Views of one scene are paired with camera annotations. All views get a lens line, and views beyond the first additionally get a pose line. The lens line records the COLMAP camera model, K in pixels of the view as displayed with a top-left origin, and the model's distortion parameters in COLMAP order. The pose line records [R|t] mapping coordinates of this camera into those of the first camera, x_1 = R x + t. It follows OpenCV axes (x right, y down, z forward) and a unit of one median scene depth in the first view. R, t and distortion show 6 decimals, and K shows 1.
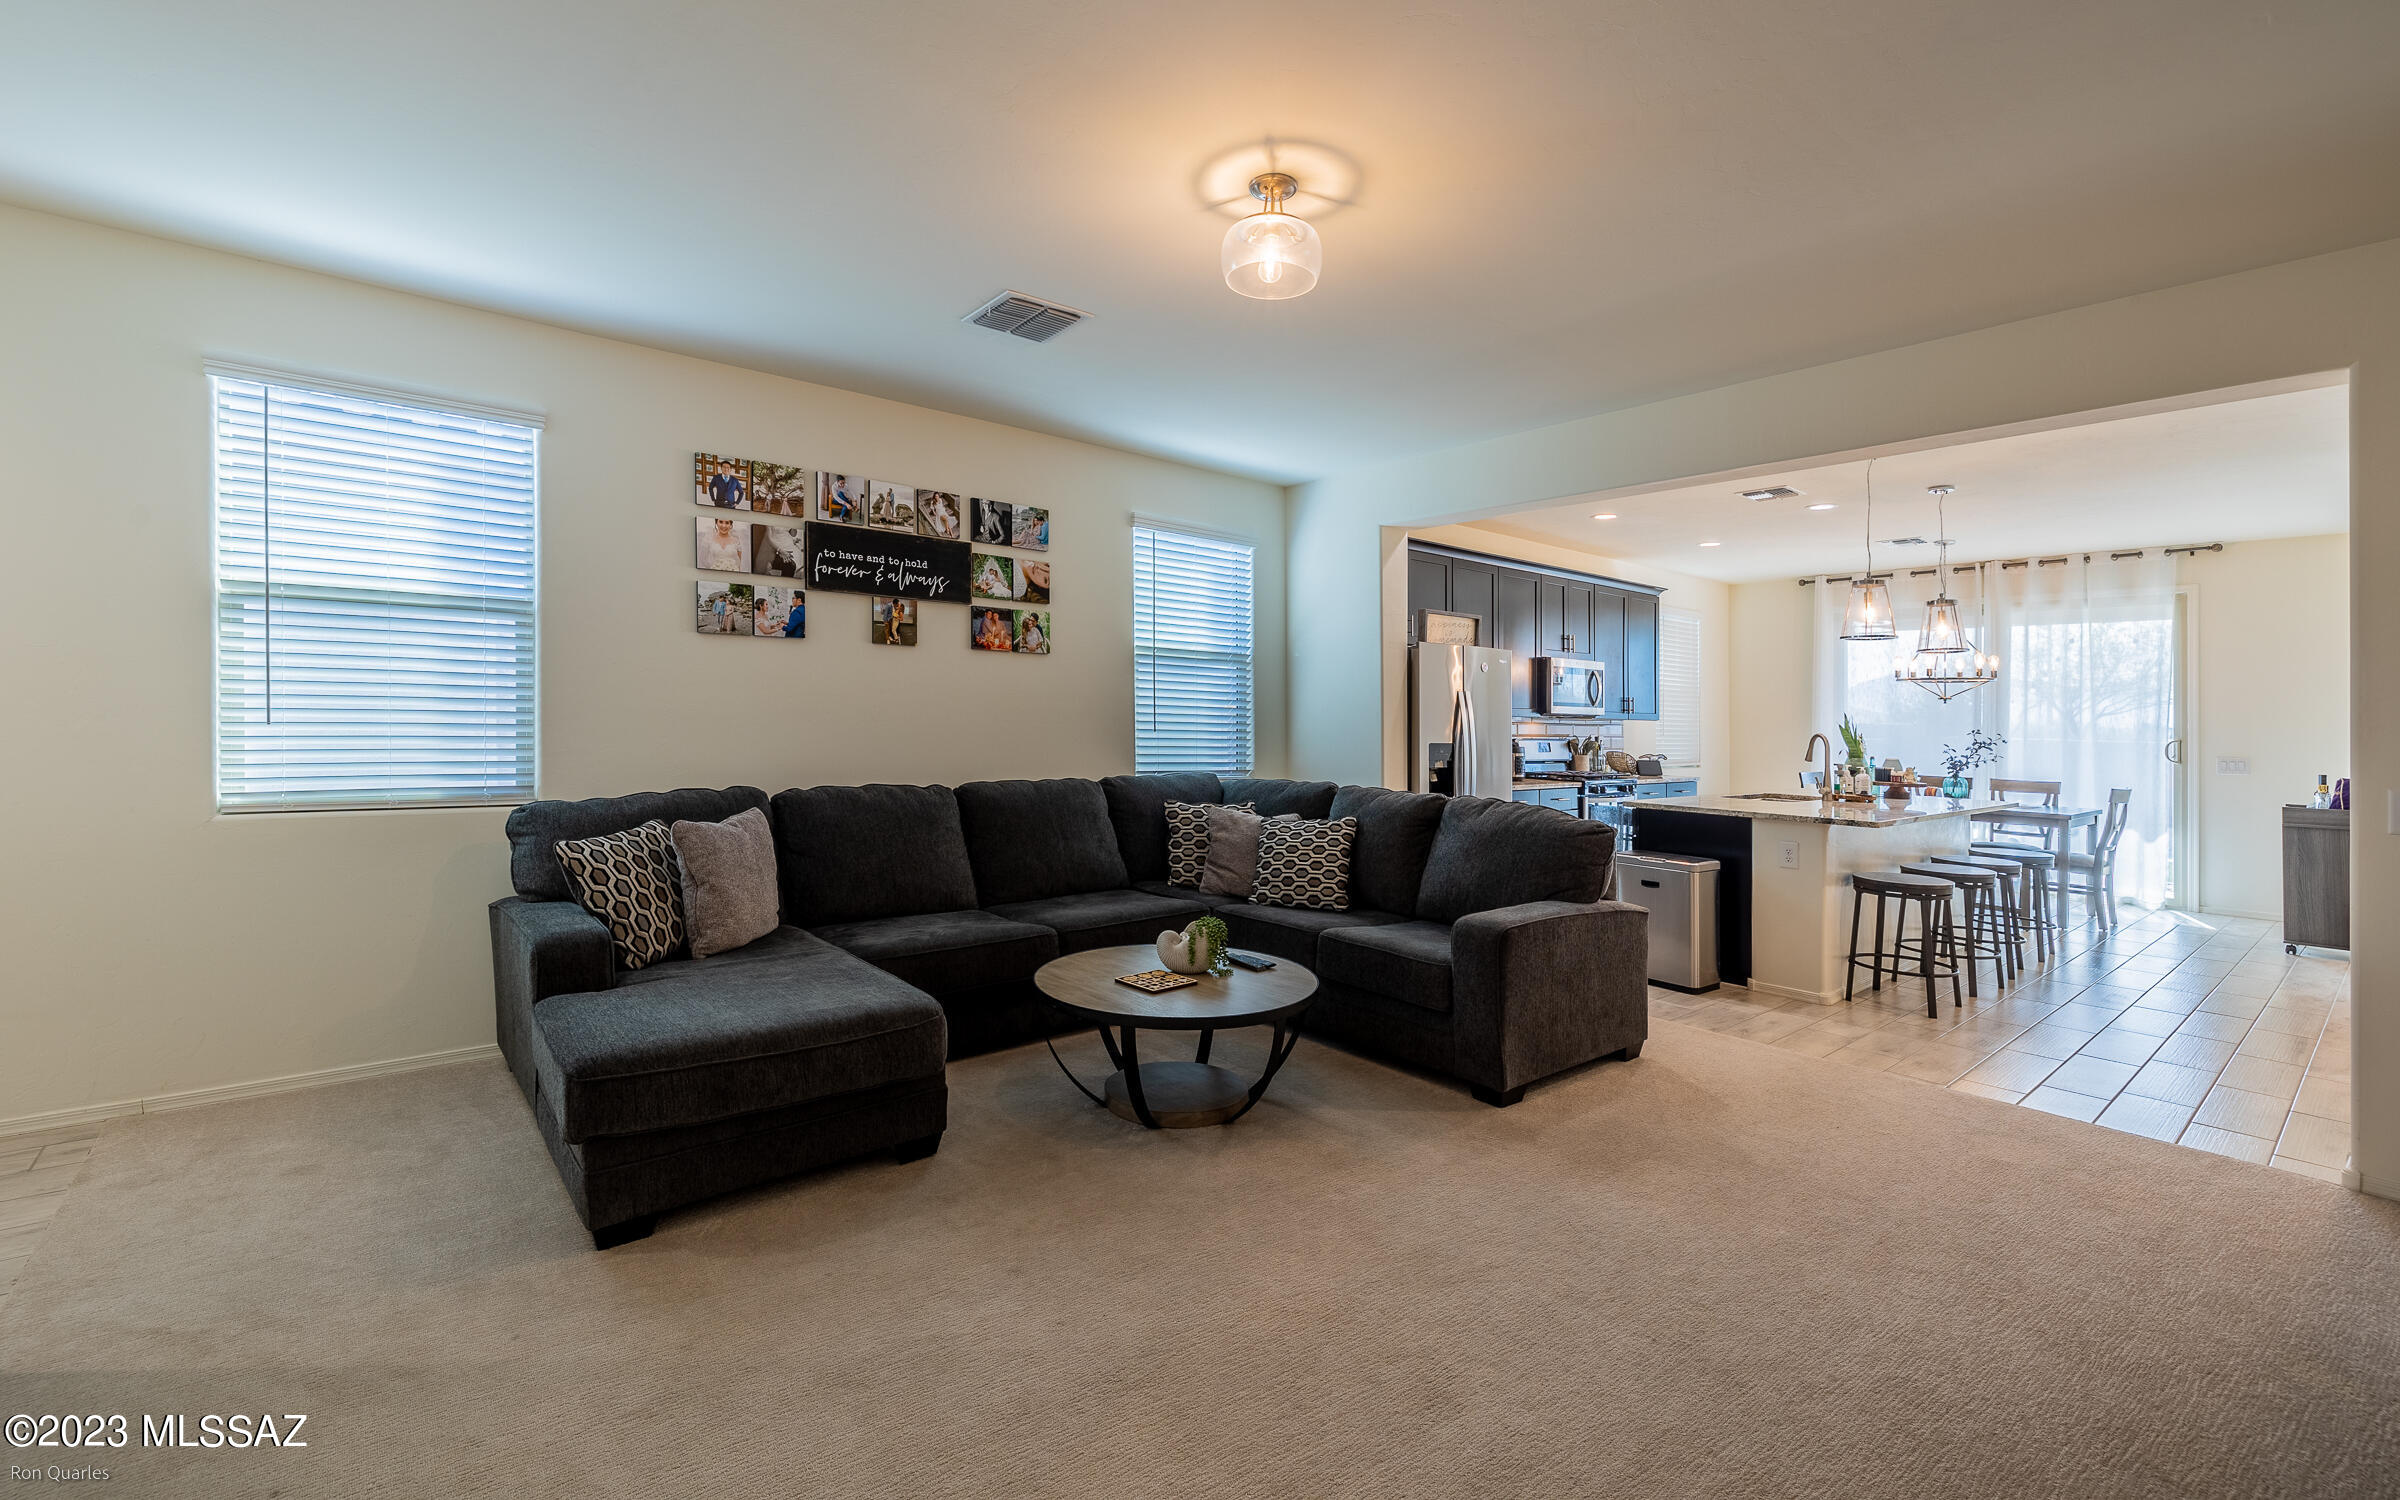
lens RADIAL K [[1017.6, 0, 1206.4], [0, 1017.6, 698.4], [0, 0, 1]] dist [-0.000082, -0.001253]
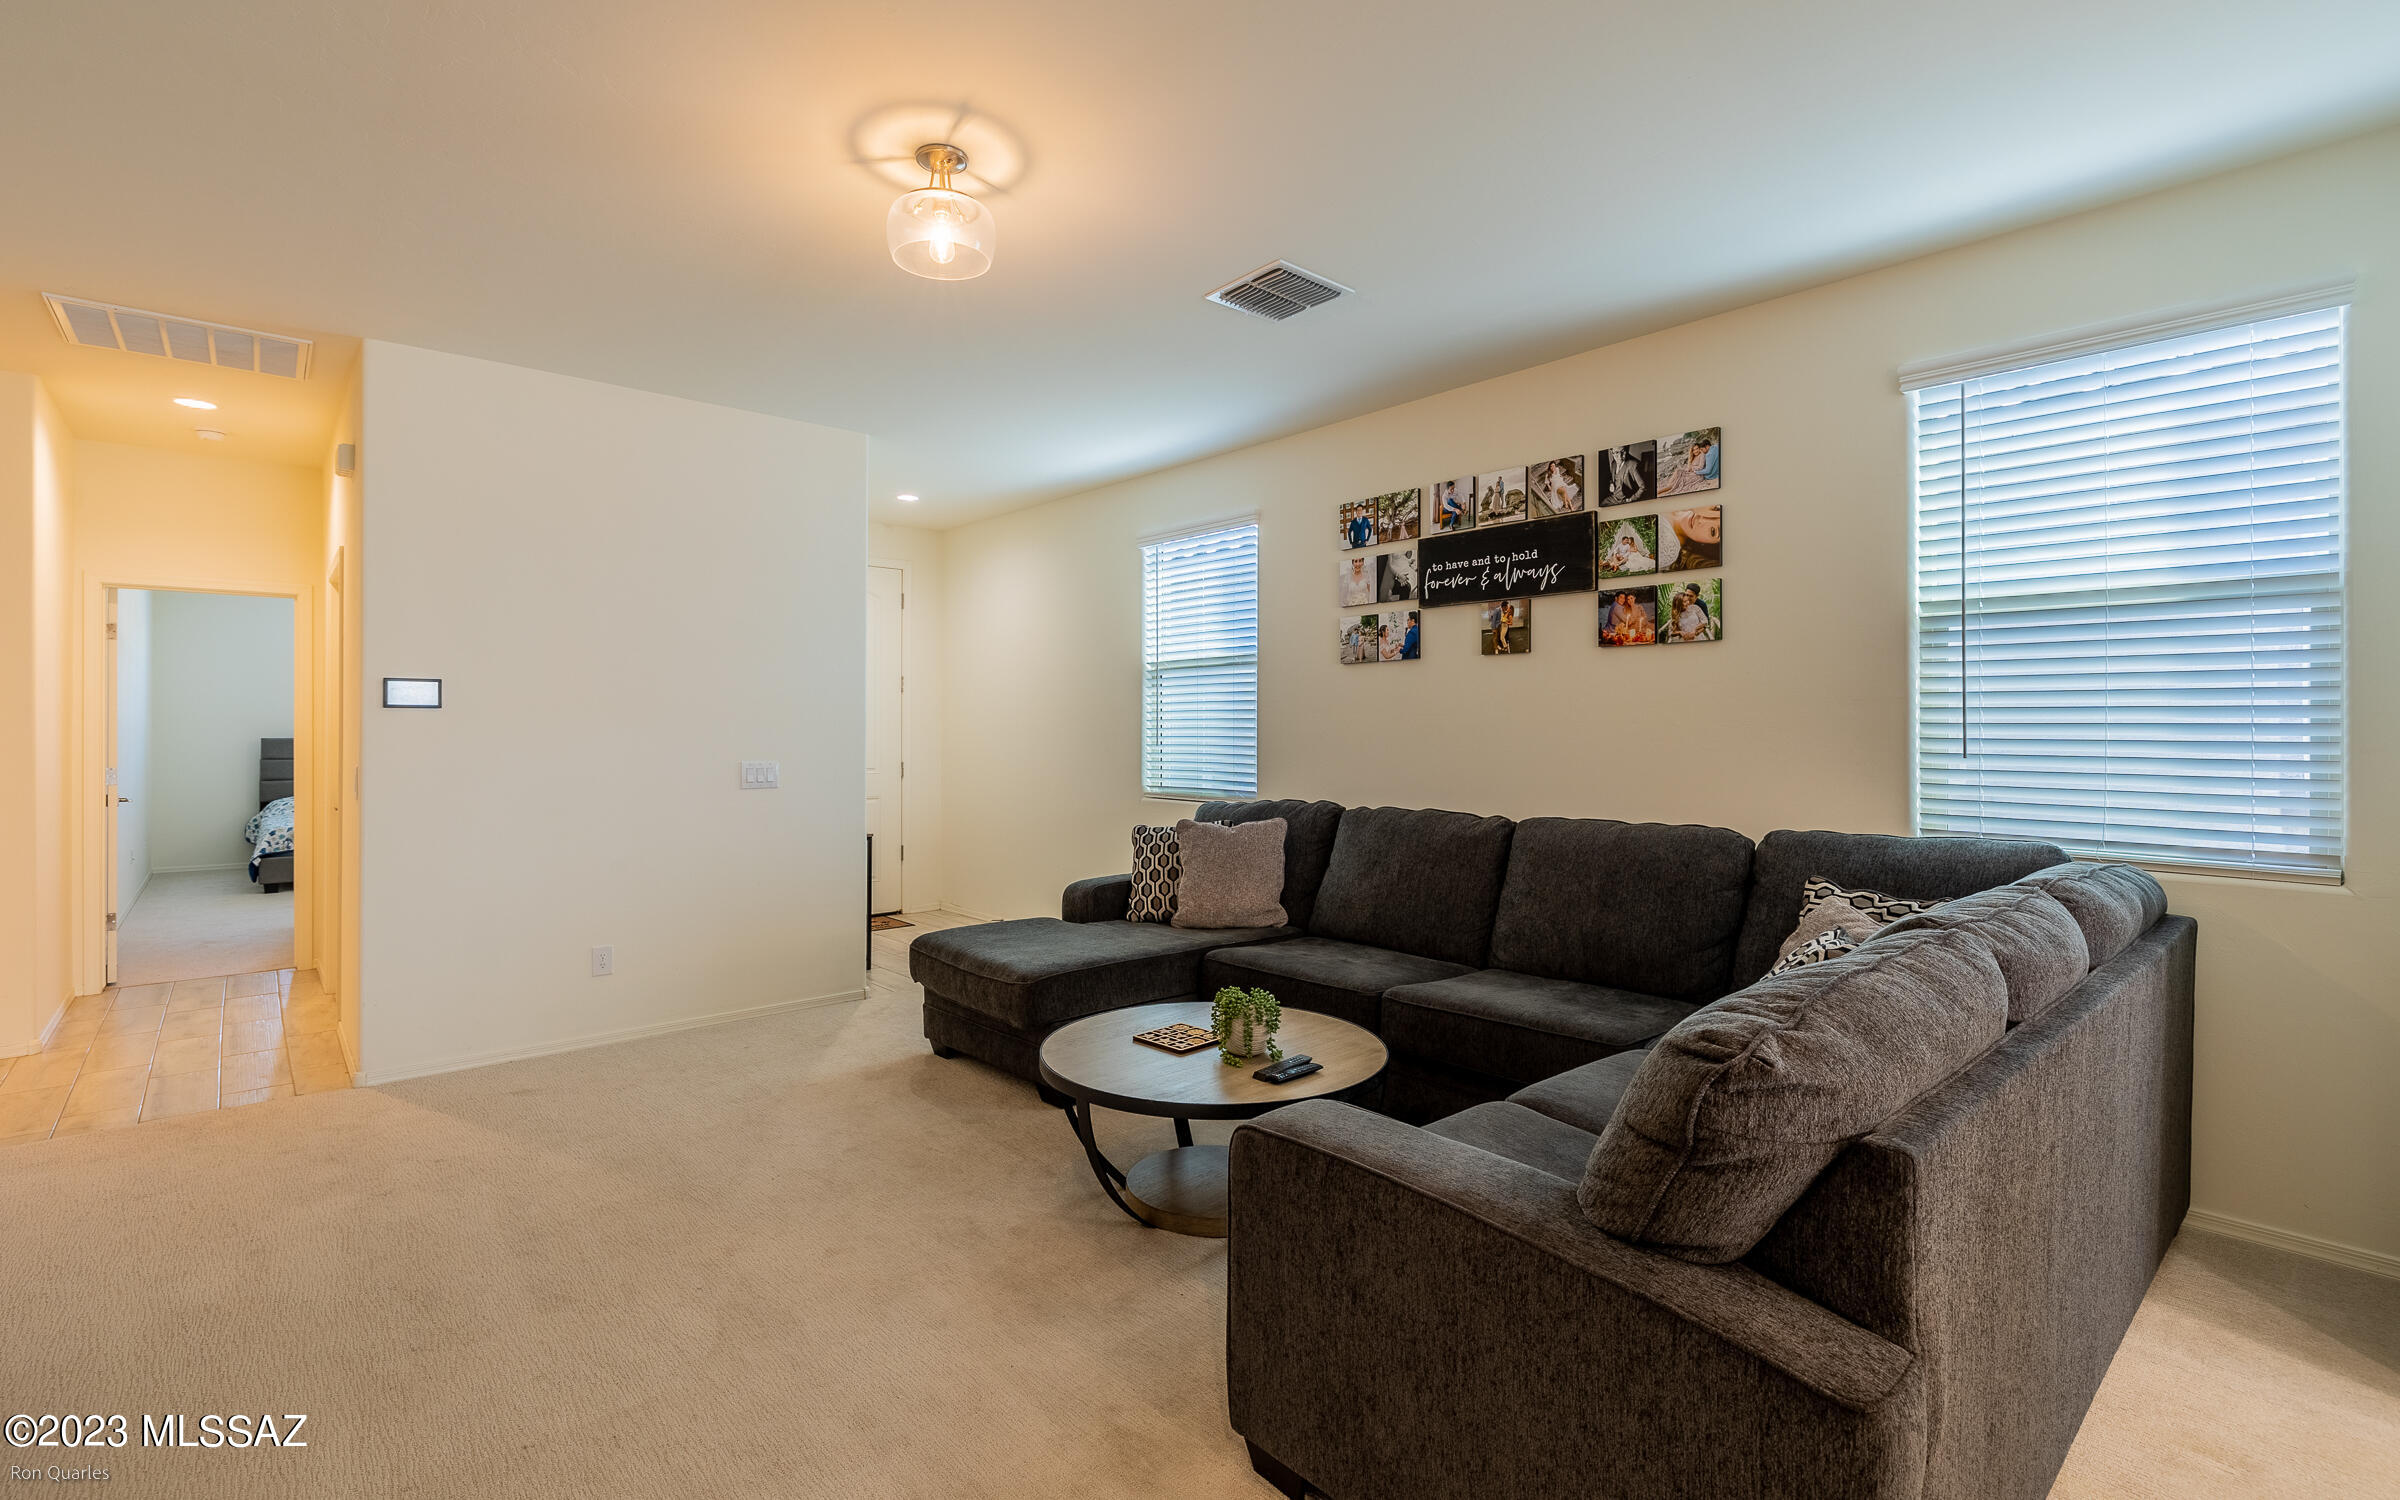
lens RADIAL K [[1085.6, 0, 1155.1], [0, 1085.6, 725.2], [0, 0, 1]] dist [0.008819, -0.001621]
pose [[0.008069, -0.026262, -0.999623, 0.555656], [0.017623, 0.999504, -0.026116, 0.024133], [0.999812, -0.017406, 0.008528, 0.623017]]
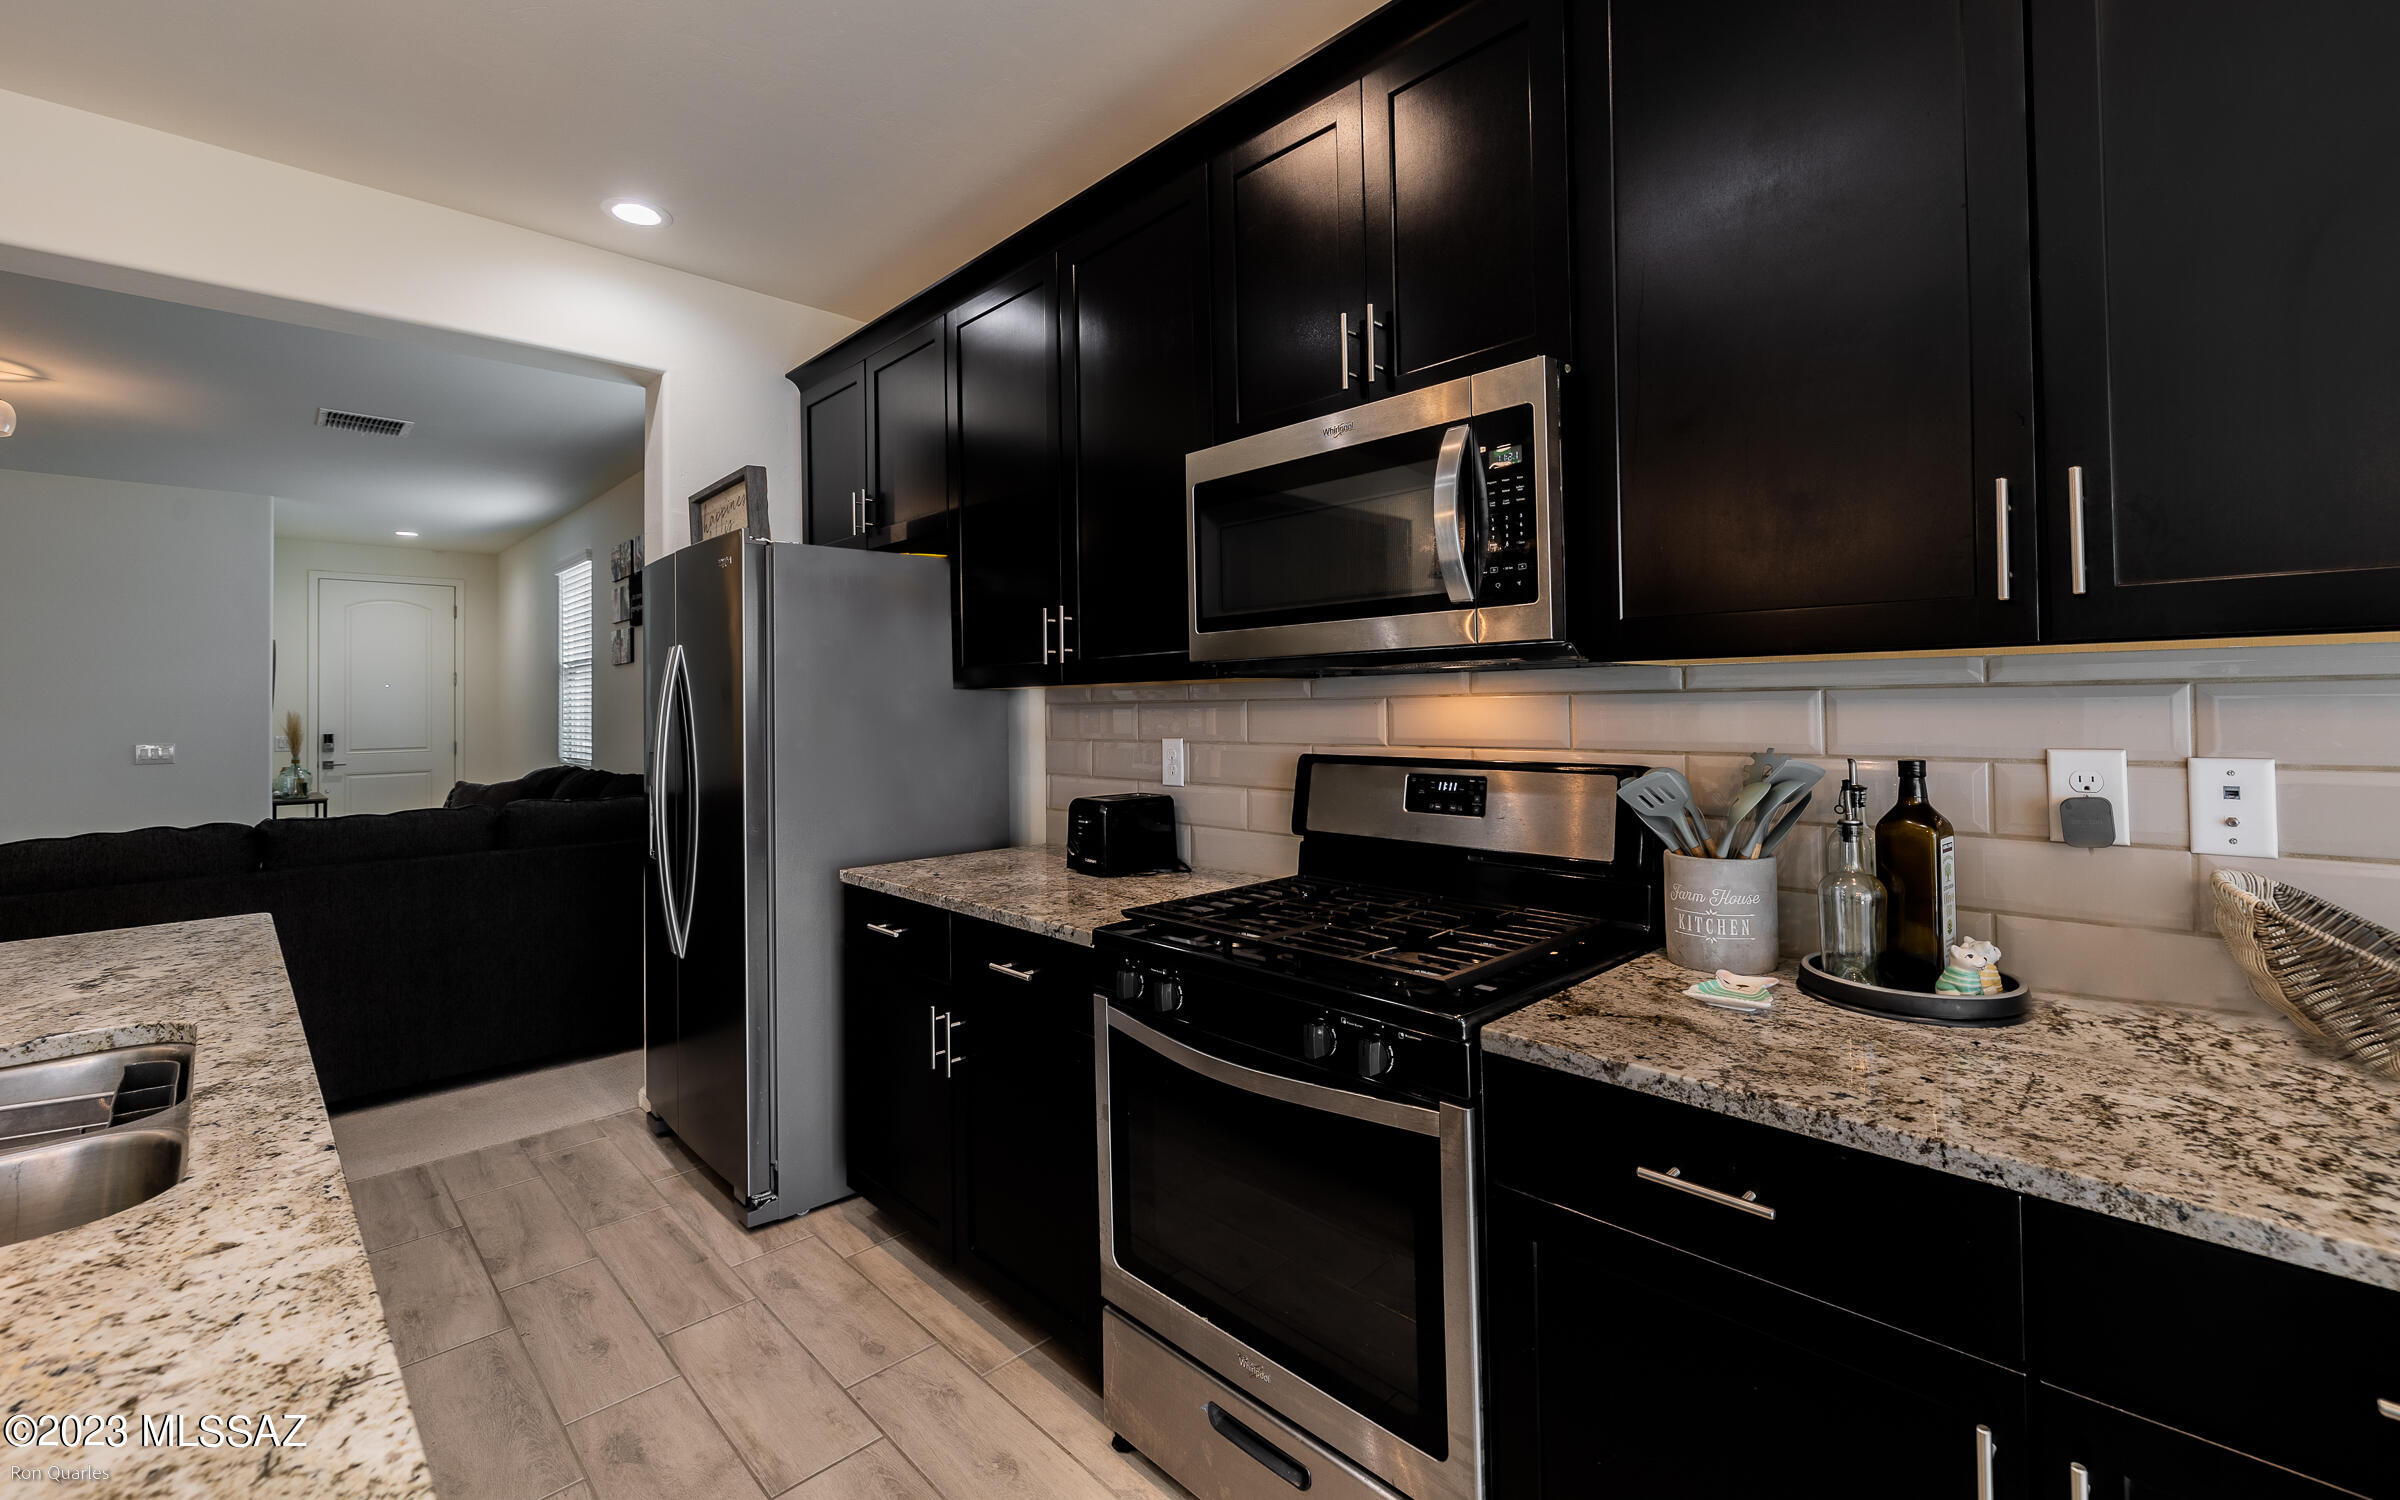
lens RADIAL K [[1017.6, 0, 1200.5], [0, 1017.6, 682.4], [0, 0, 1]] dist [-0.000082, -0.001253]
pose [[0.072007, -0.043868, -0.996439, 0.872354], [0.036200, 0.998489, -0.041343, 0.045270], [0.996747, -0.033094, 0.073486, 1.415552]]
